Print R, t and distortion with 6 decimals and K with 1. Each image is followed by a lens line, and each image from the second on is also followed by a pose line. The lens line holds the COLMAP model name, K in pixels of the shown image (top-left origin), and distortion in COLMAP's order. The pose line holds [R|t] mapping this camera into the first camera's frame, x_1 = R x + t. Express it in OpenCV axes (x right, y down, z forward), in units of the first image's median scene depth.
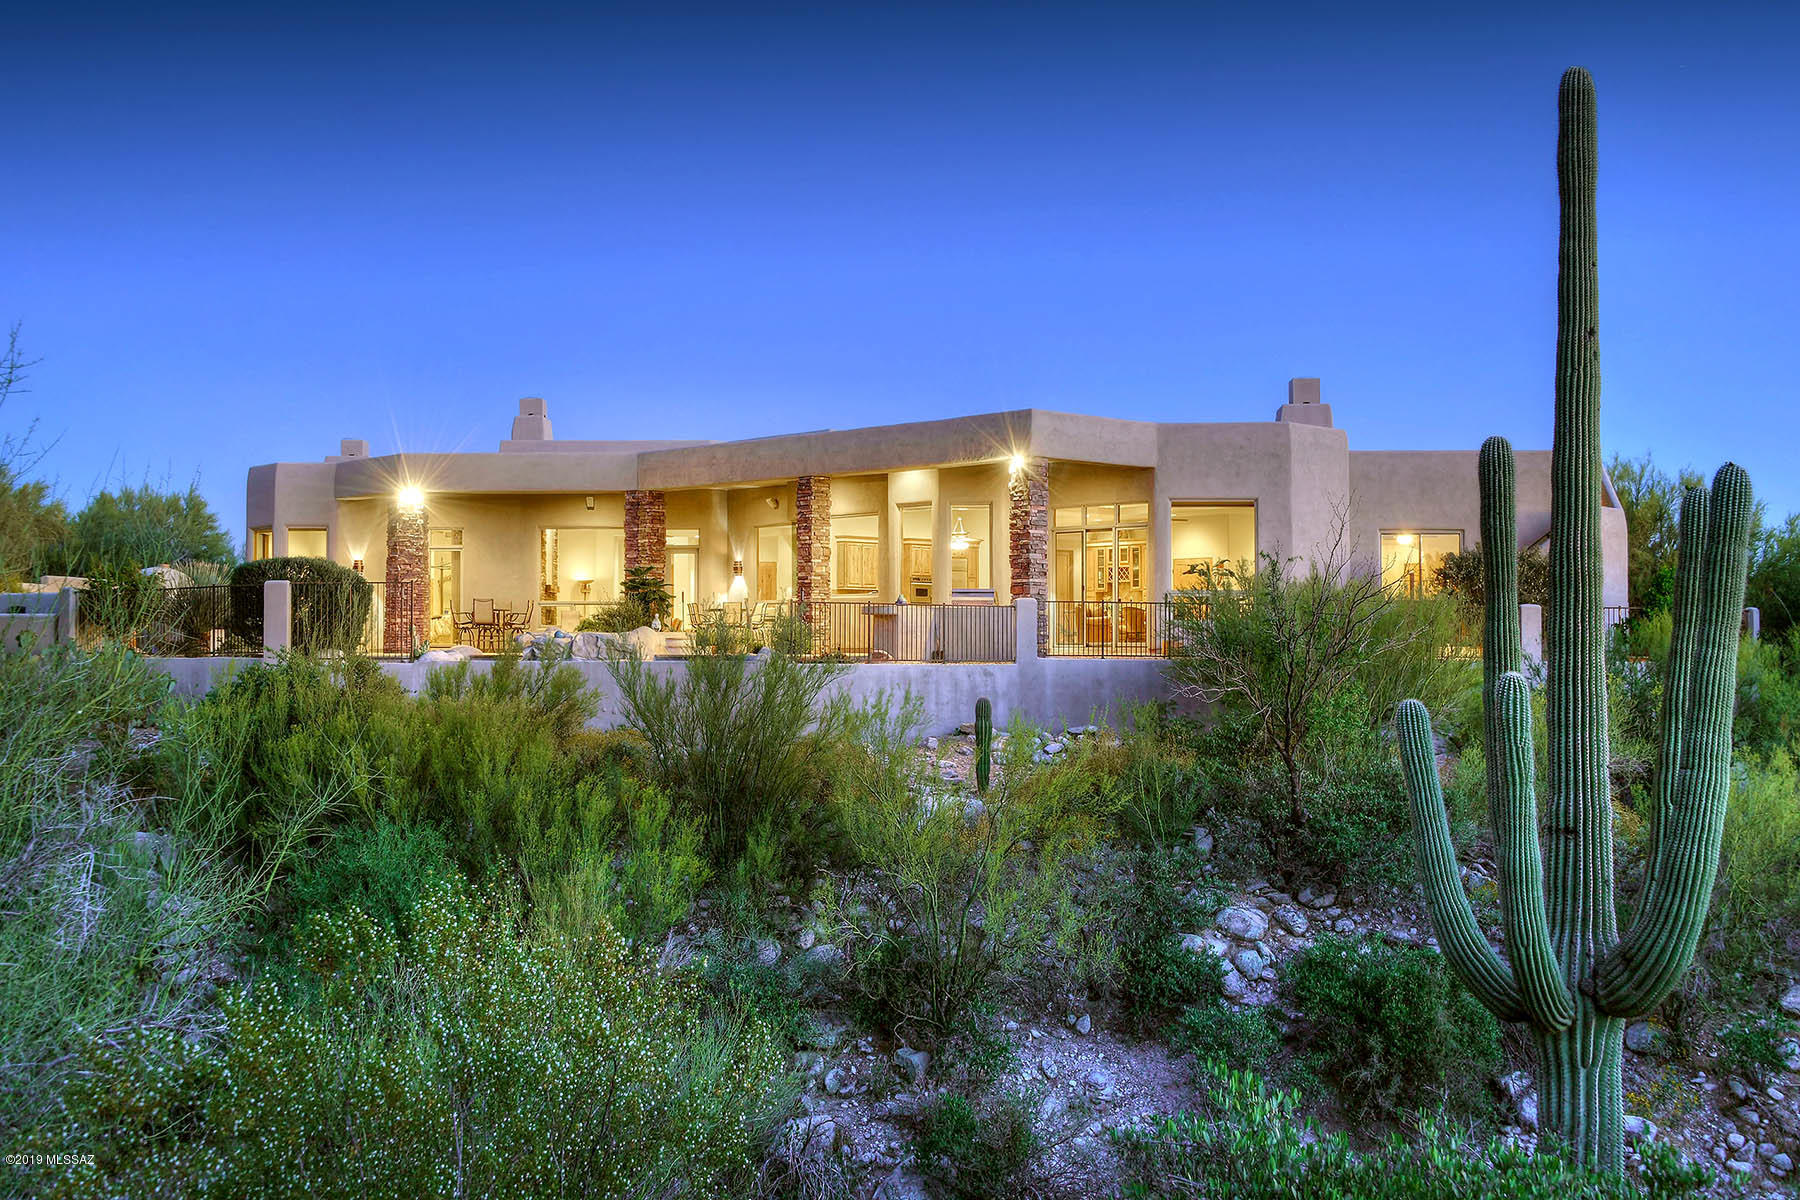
lens RADIAL K [[1941.1, 0, 900.0], [0, 1941.1, 600.0], [0, 0, 1]] dist [0.018170, -0.002742]
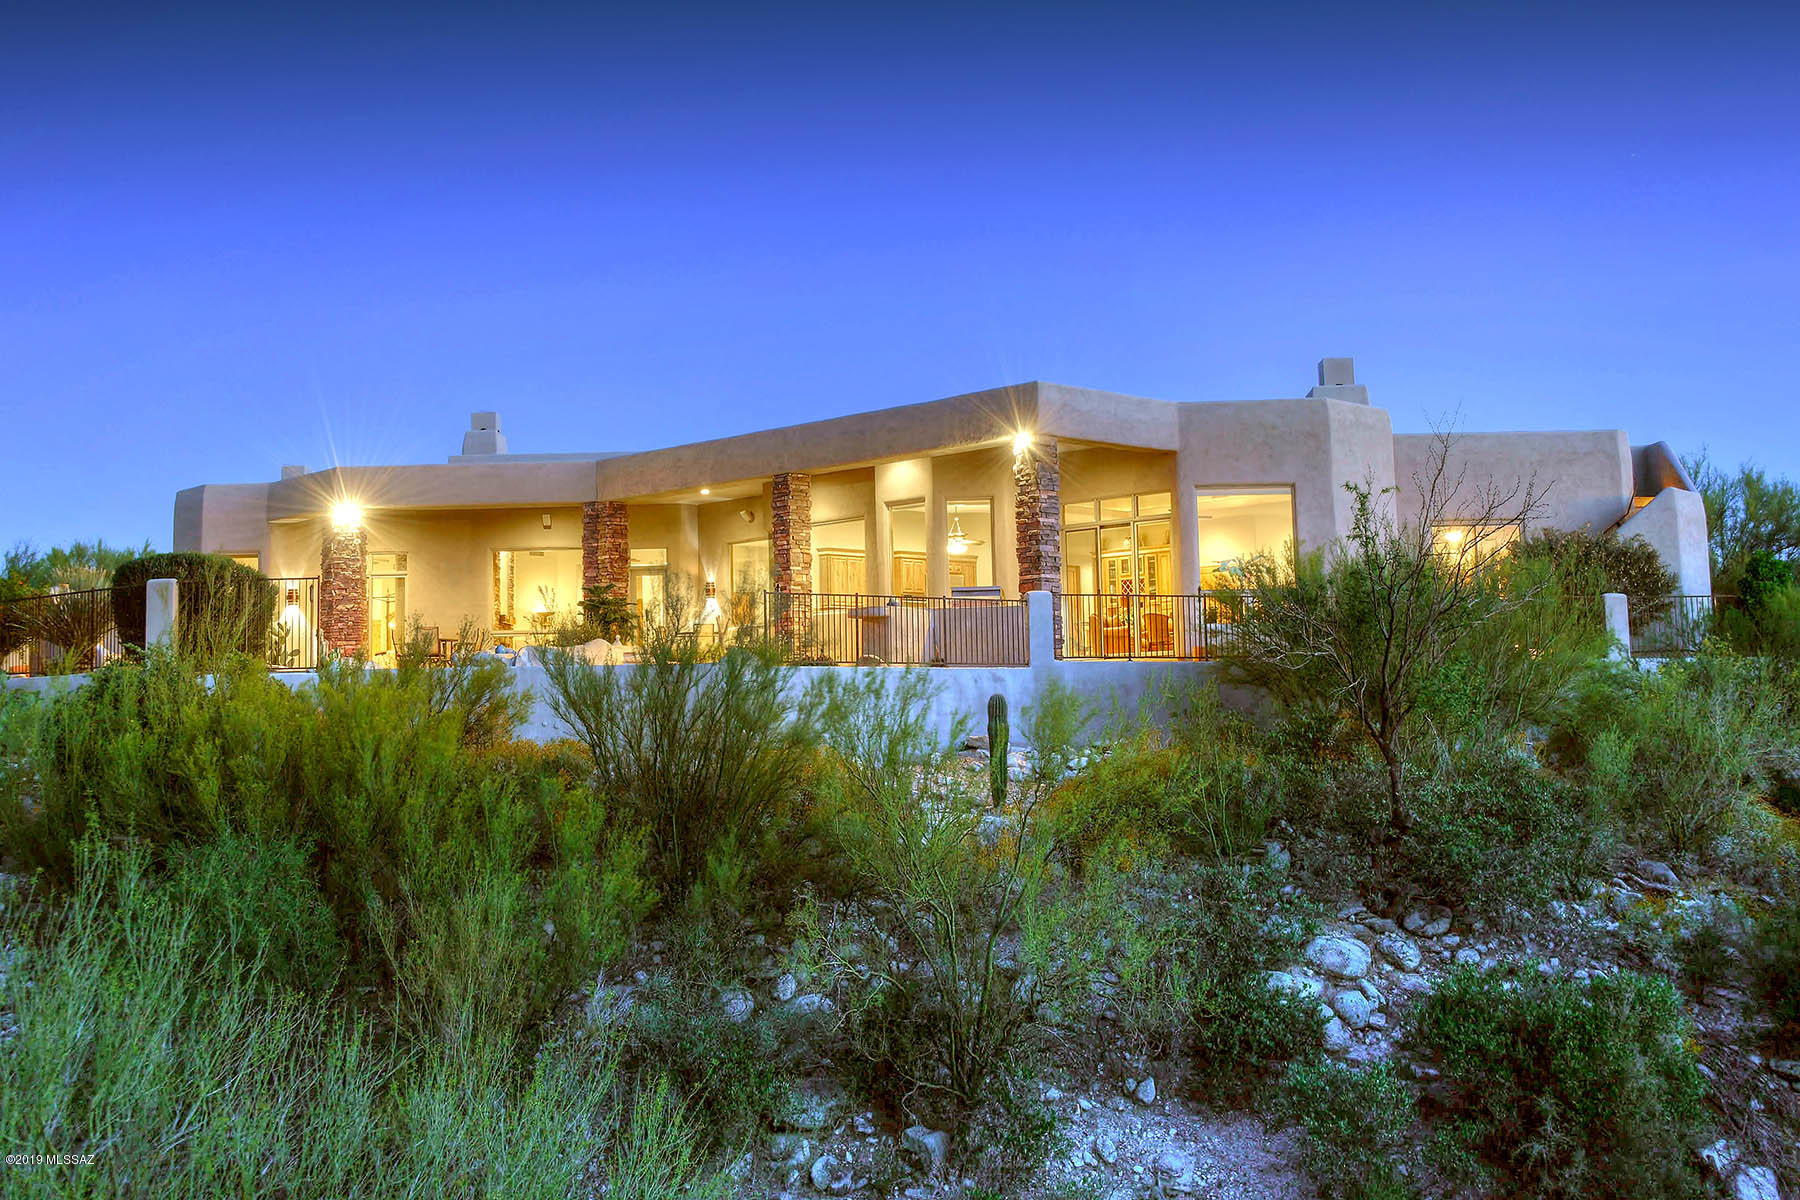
lens RADIAL K [[1798.5, 0, 863.8], [0, 1798.5, 551.0], [0, 0, 1]] dist [-0.022881, 0.005736]
pose [[0.999728, -0.021261, -0.009629, -0.005689], [0.020350, 0.996044, -0.086499, 0.060385], [0.011430, 0.086279, 0.996205, 0.254790]]
